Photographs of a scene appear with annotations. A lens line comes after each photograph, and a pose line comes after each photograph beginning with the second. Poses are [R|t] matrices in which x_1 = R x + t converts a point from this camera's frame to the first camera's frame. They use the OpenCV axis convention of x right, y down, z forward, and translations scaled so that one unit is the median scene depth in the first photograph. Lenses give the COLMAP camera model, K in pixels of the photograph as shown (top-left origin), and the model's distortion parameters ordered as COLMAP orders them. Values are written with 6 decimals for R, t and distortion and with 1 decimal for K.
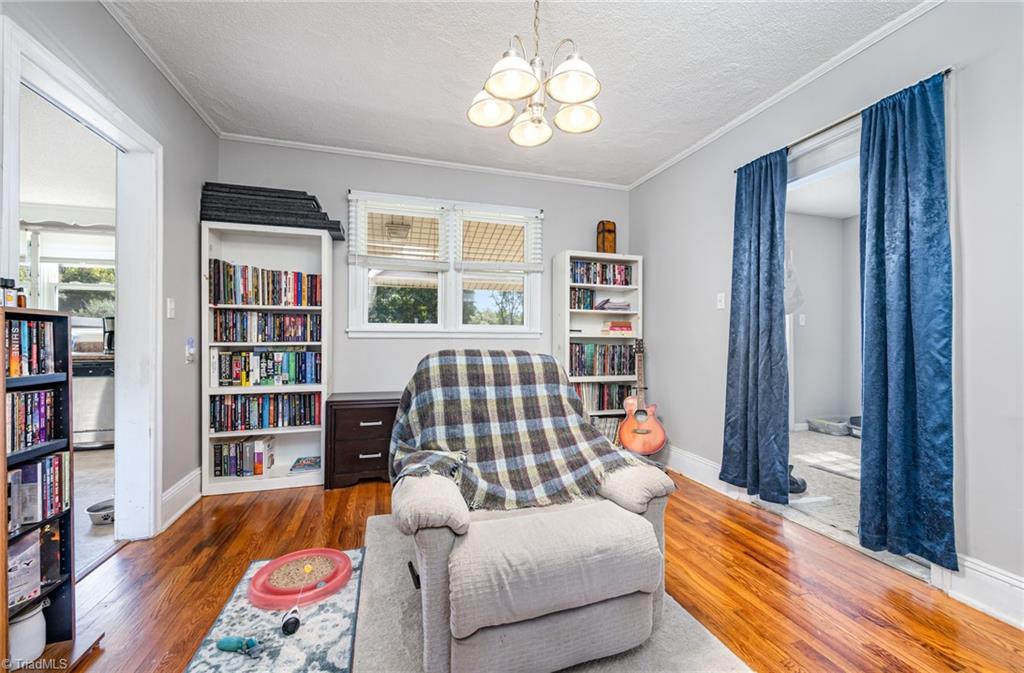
lens RADIAL K [[410.6, 0, 515.2], [0, 410.6, 340.2], [0, 0, 1]] dist [-0.000271, 0.000205]
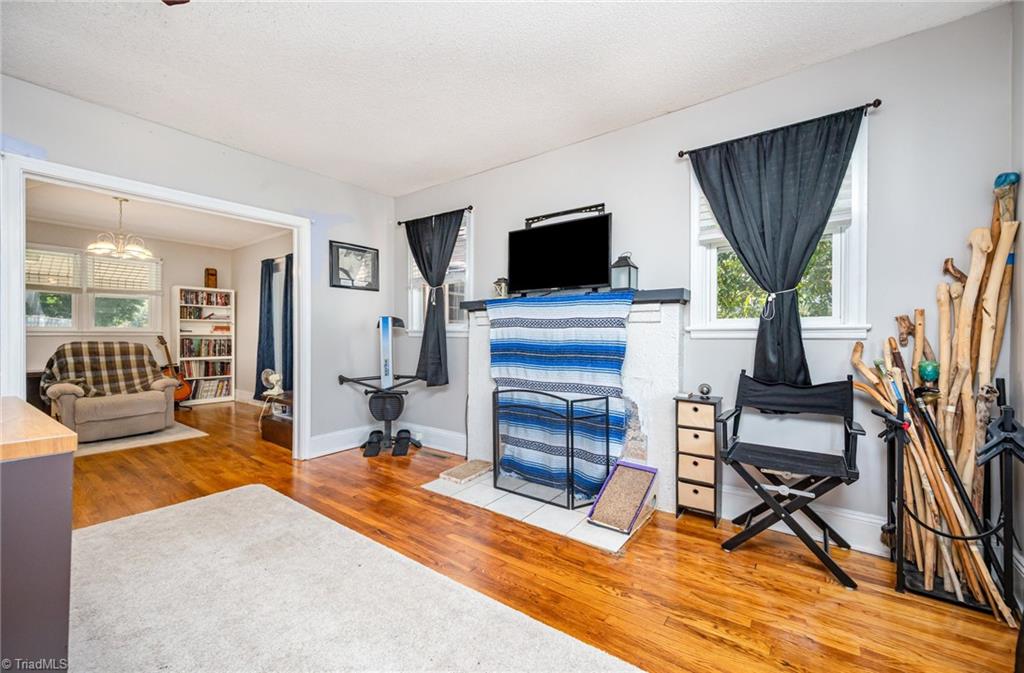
lens RADIAL K [[410.6, 0, 514.5], [0, 410.6, 338.9], [0, 0, 1]] dist [-0.000271, 0.000205]
pose [[0.810467, -0.008002, 0.585730, 0.361933], [0.004858, 0.999964, 0.006941, 0.004850], [-0.585764, -0.002780, 0.810477, -1.745131]]
